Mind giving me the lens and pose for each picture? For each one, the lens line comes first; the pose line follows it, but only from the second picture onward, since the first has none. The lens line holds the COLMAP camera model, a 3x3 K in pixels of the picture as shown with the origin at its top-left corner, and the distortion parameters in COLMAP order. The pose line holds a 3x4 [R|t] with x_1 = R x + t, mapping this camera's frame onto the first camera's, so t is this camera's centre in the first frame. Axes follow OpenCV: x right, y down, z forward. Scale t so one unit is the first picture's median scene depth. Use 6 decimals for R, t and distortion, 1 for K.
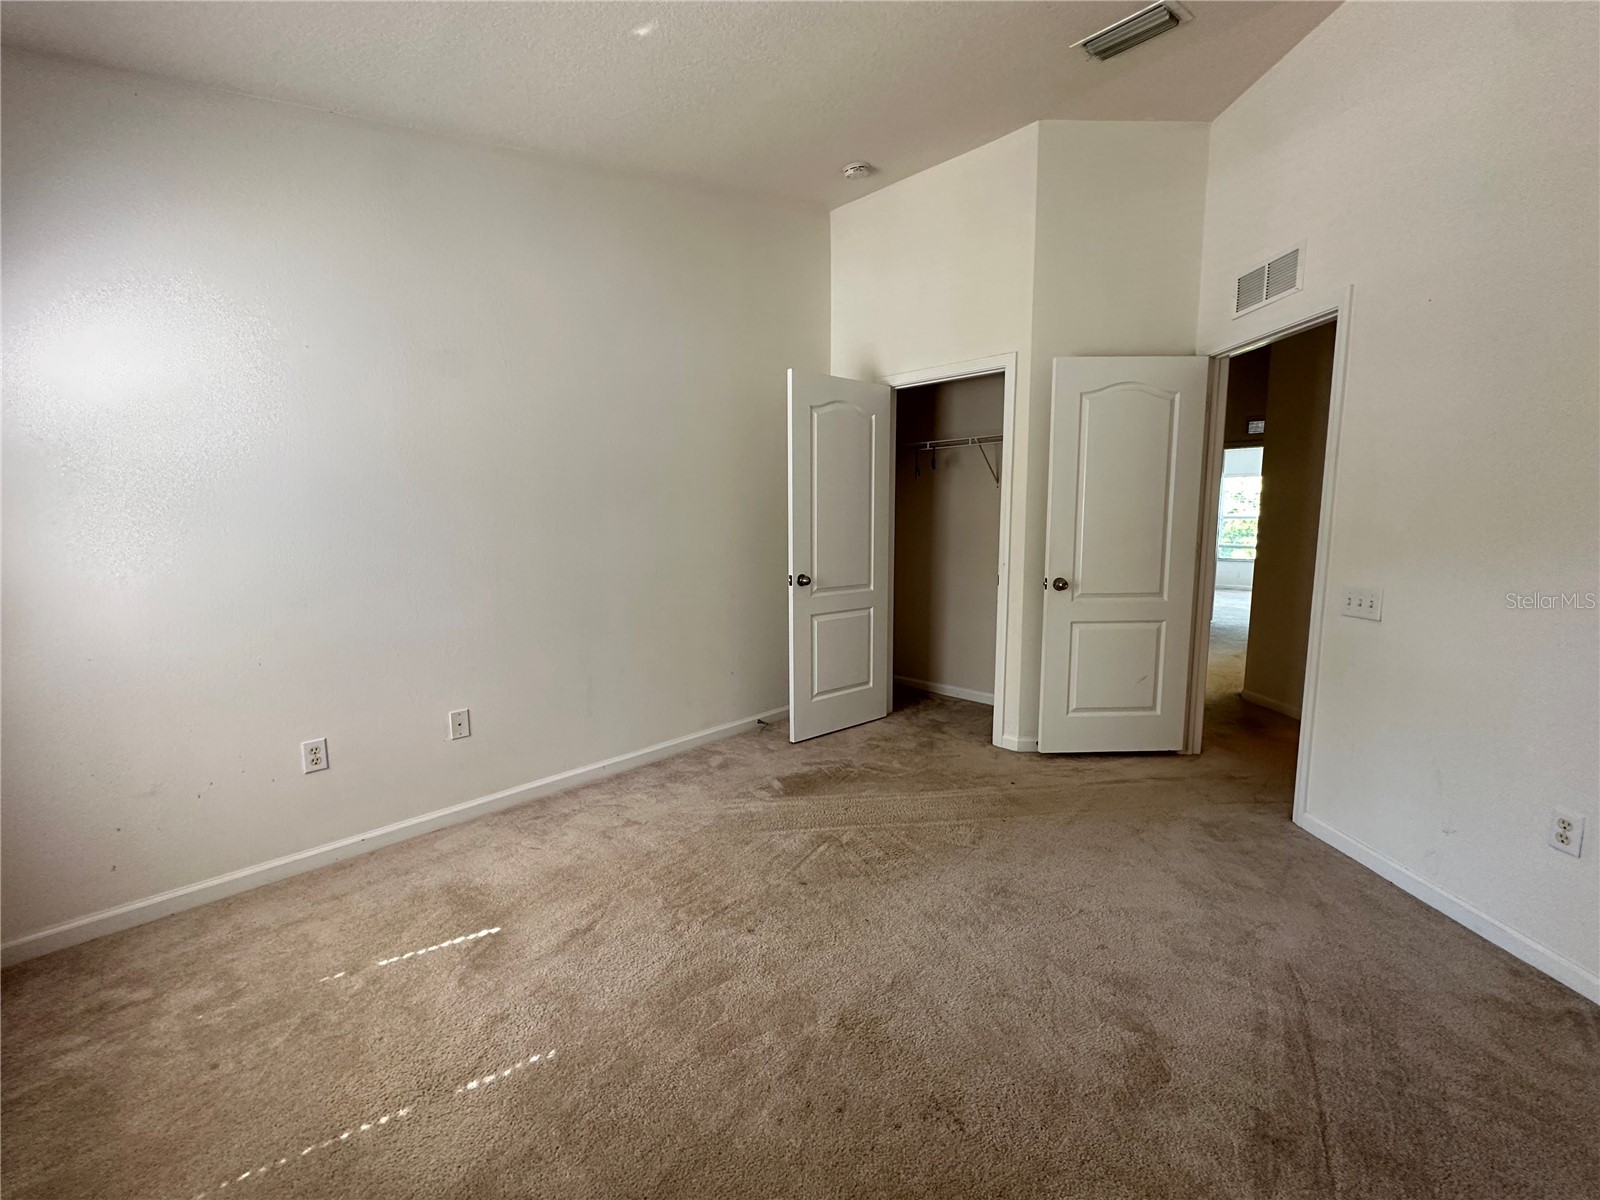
lens RADIAL K [[662.7, 0, 787.4], [0, 662.7, 587.0], [0, 0, 1]] dist [0.012045, -0.000019]
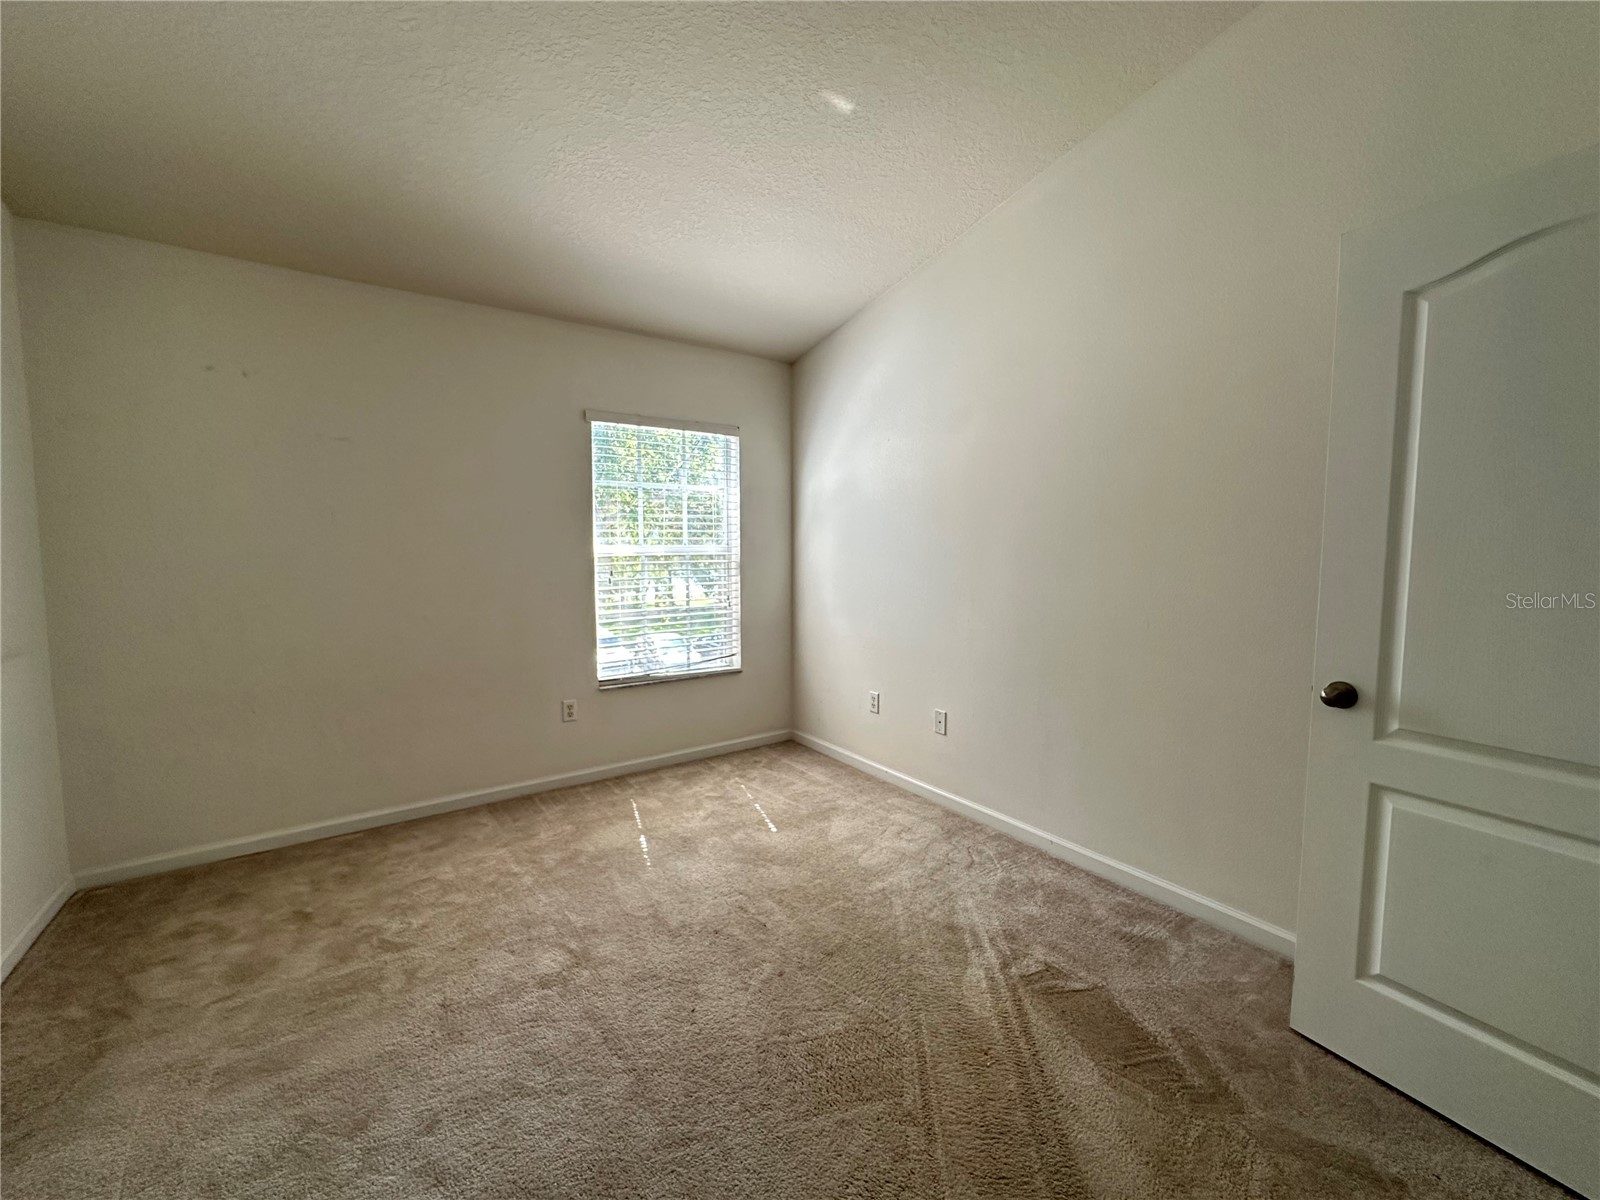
lens RADIAL K [[662.7, 0, 800.0], [0, 662.7, 595.4], [0, 0, 1]] dist [0.012045, -0.000019]
pose [[-0.194850, 0.075954, -0.977888, 0.636047], [-0.107738, 0.989307, 0.098309, -0.098423], [0.974898, 0.124511, -0.184583, 0.853214]]
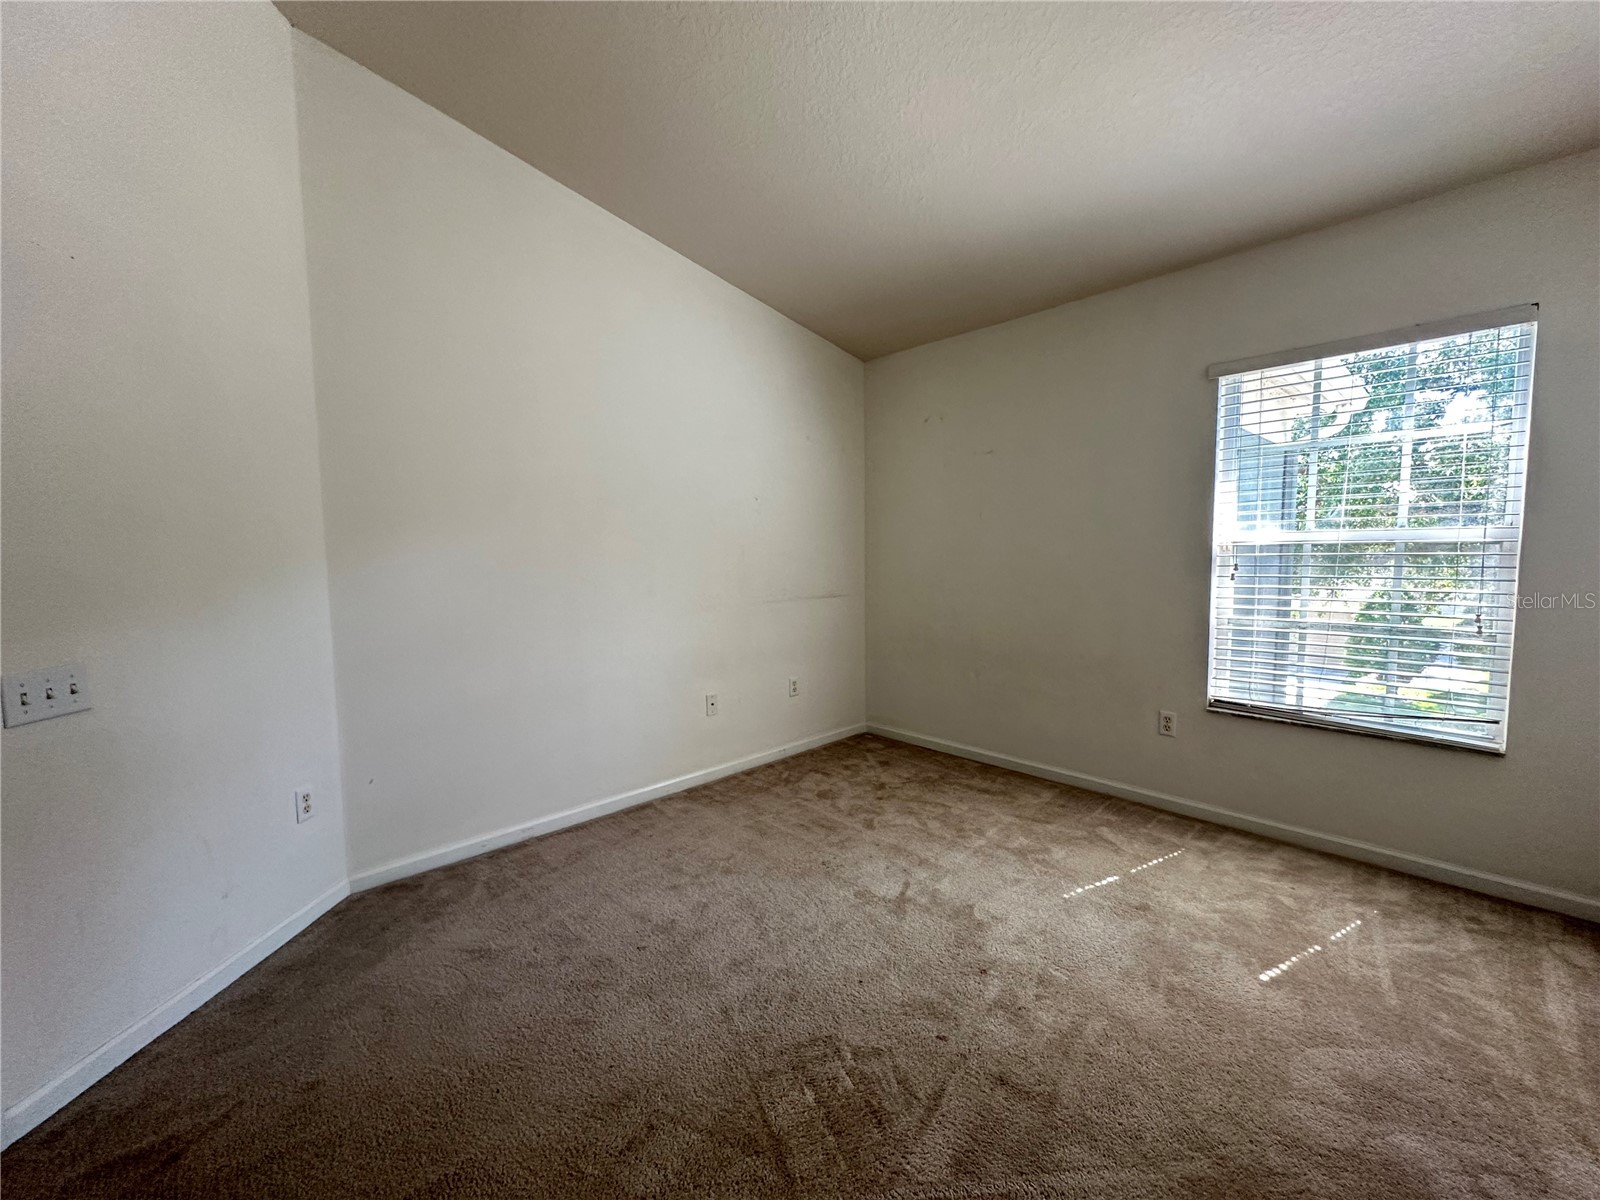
lens RADIAL K [[662.7, 0, 794.0], [0, 662.7, 600.3], [0, 0, 1]] dist [0.012045, -0.000019]
pose [[-0.997479, 0.010477, 0.070178, 0.099510], [0.024030, 0.980471, 0.195188, -0.134823], [-0.066762, 0.196383, -0.978252, 1.250782]]
